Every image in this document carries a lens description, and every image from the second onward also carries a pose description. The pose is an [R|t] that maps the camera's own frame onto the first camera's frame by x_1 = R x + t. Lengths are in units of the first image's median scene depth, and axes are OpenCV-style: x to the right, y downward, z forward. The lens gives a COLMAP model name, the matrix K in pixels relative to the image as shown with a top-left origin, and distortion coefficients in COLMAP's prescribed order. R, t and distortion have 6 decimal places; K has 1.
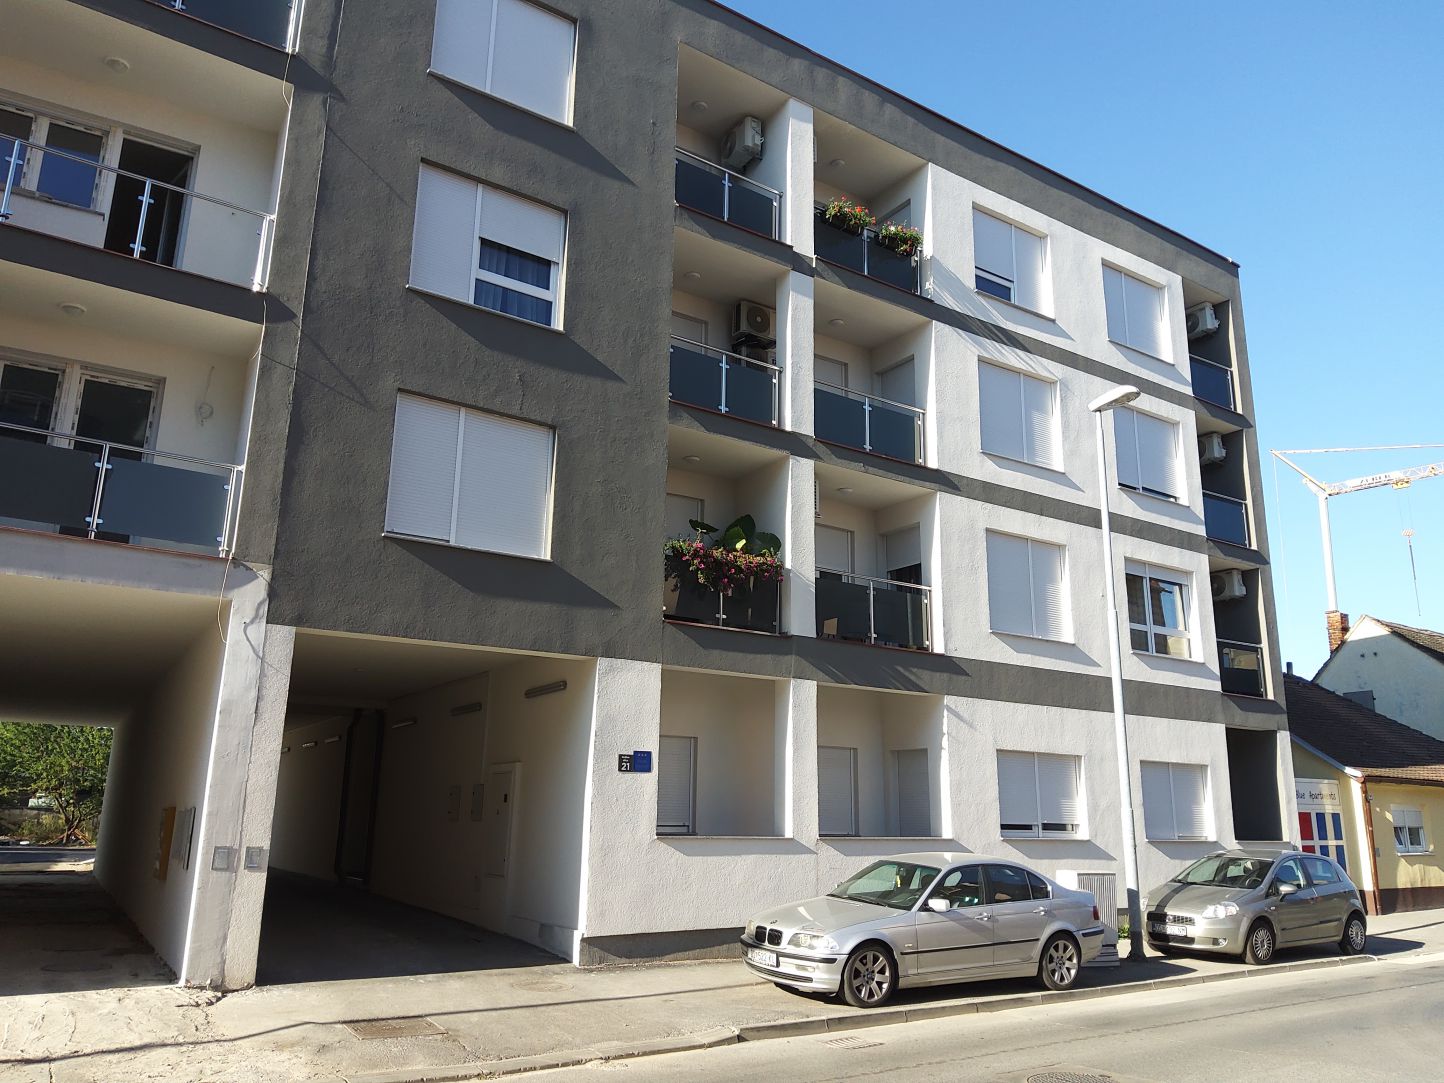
lens RADIAL K [[1075.6, 0, 722.0], [0, 1075.6, 541.5], [0, 0, 1]] dist [0.061150, -0.106748]
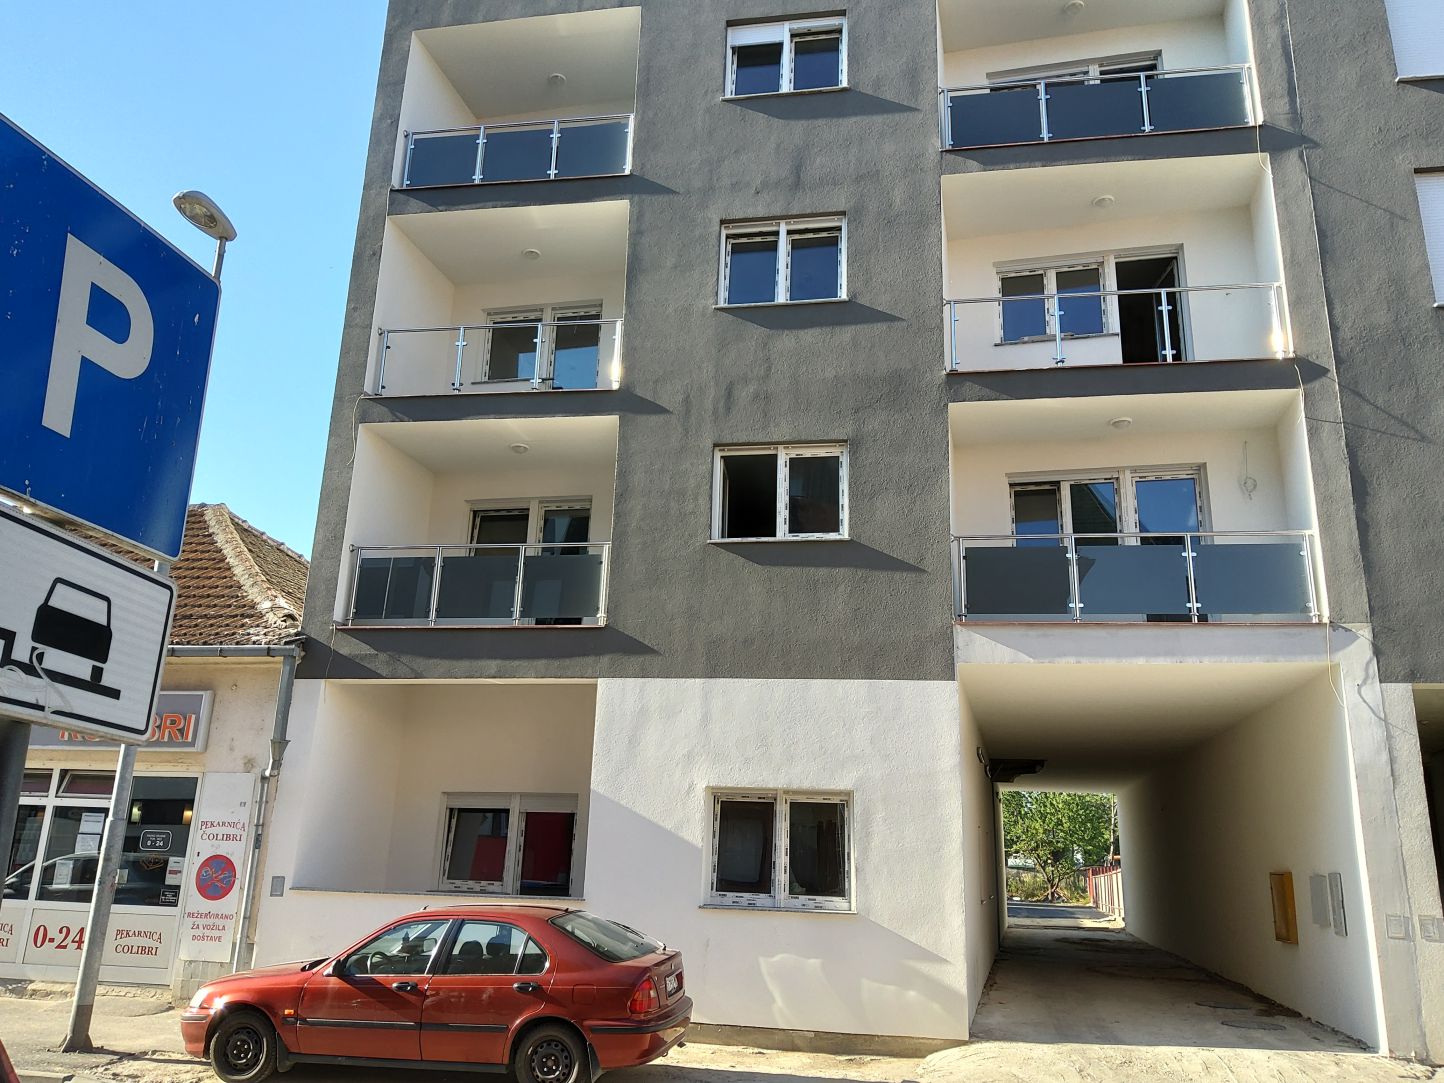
lens RADIAL K [[1084.0, 0, 722.0], [0, 1084.0, 541.5], [0, 0, 1]] dist [0.005226, -0.028244]
pose [[0.711015, -0.189760, -0.677088, -0.130343], [0.154269, 0.981536, -0.113085, -0.025222], [0.686045, -0.024049, 0.727161, -0.090440]]
